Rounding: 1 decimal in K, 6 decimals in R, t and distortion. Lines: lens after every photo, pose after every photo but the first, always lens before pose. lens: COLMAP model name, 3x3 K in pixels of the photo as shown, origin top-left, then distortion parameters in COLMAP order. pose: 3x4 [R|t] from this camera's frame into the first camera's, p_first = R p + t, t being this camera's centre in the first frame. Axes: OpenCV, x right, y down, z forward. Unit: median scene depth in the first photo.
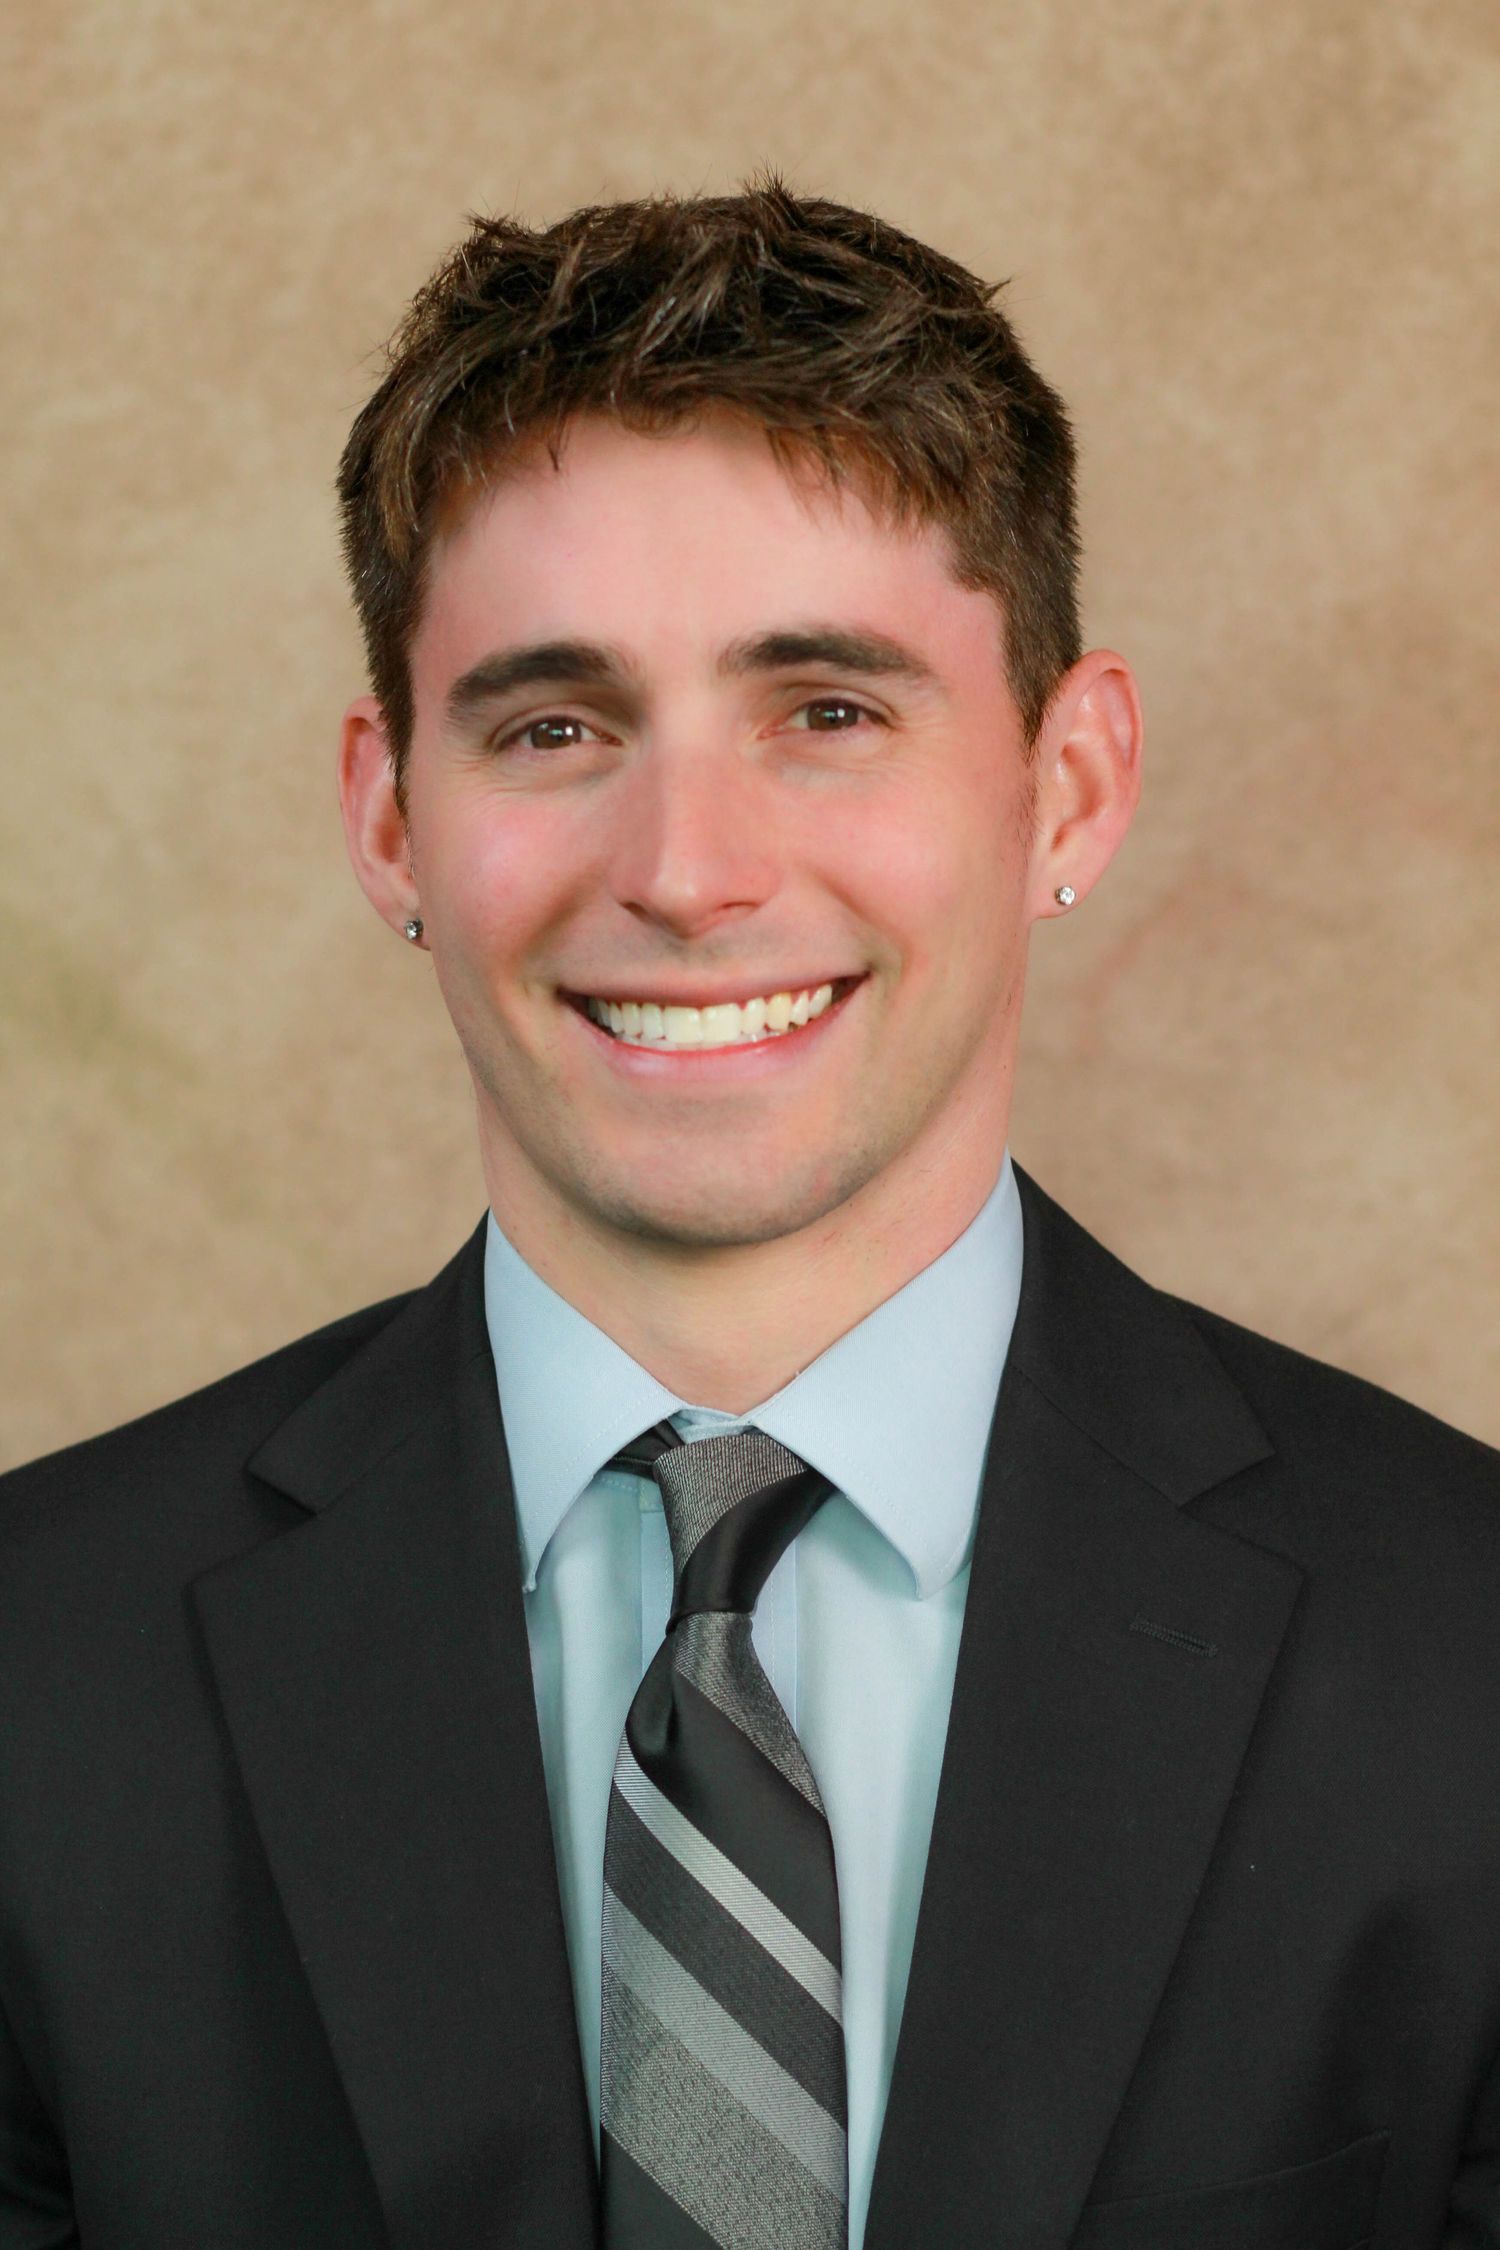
lens RADIAL K [[8673.9, 0, 754.4], [0, 8673.9, 1126.4], [0, 0, 1]] dist [-0.129761, 0.000000]
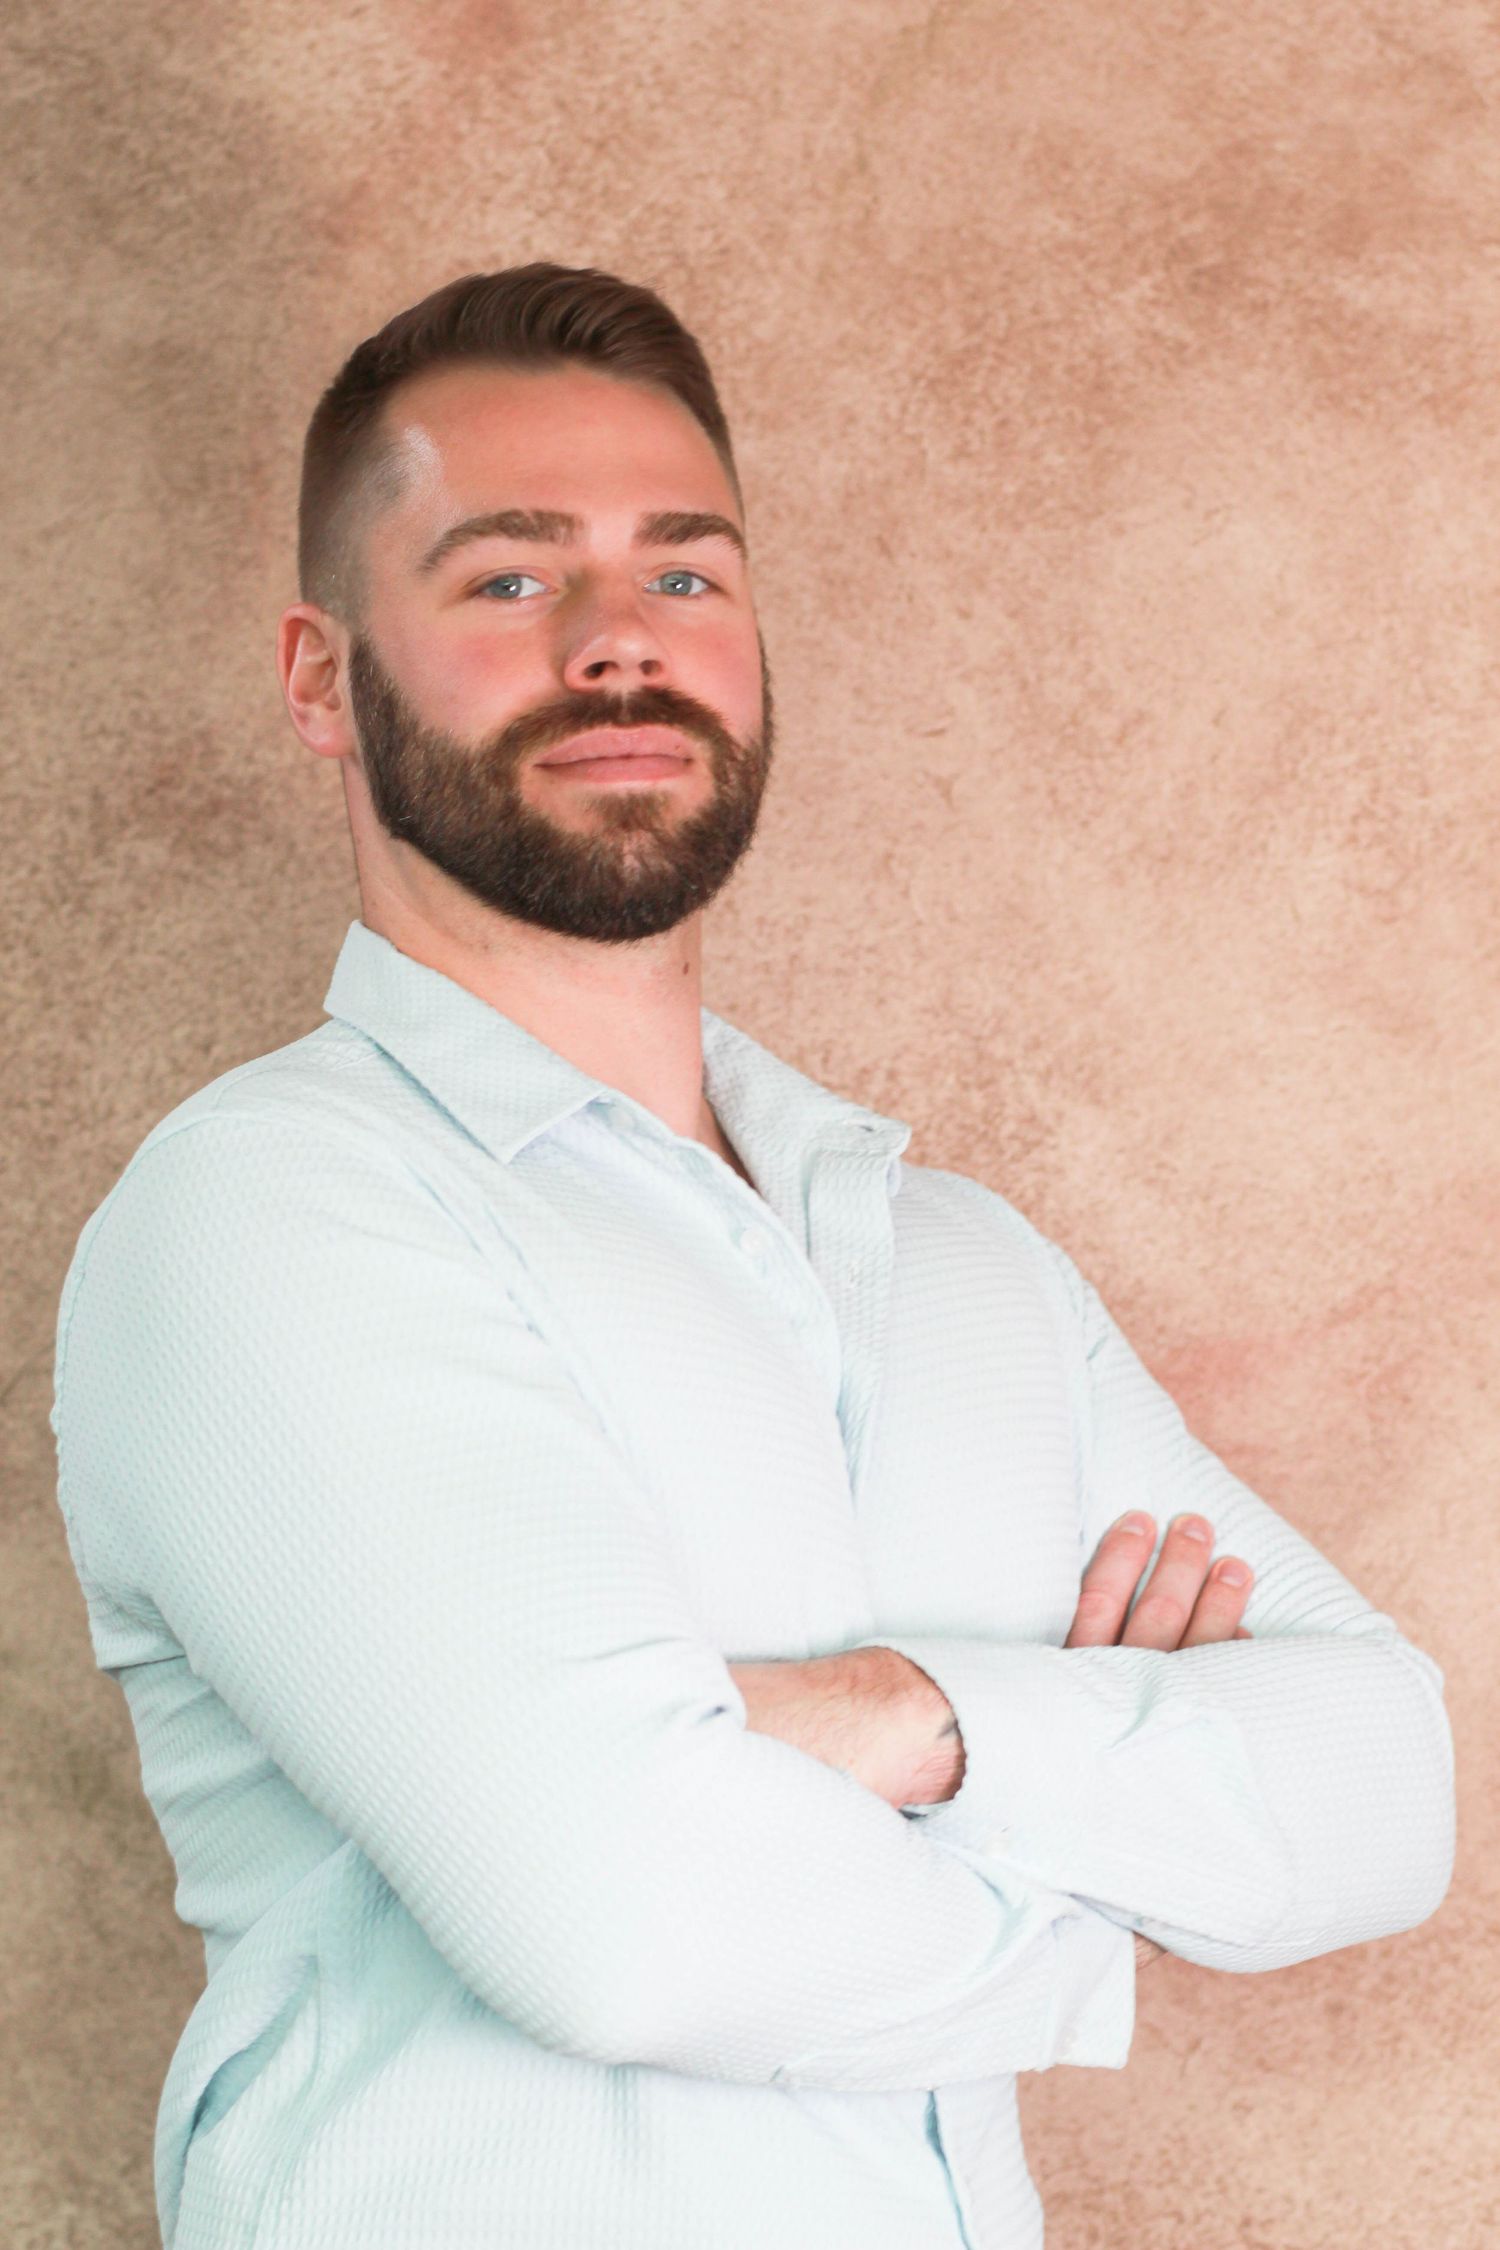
lens RADIAL K [[8673.9, 0, 755.4], [0, 8673.9, 1121.0], [0, 0, 1]] dist [-0.129761, 0.000000]
pose [[0.999958, 0.005176, 0.007553, 0.020054], [-0.004461, 0.995769, -0.091786, 0.008951], [-0.007996, 0.091749, 0.995750, -0.406997]]
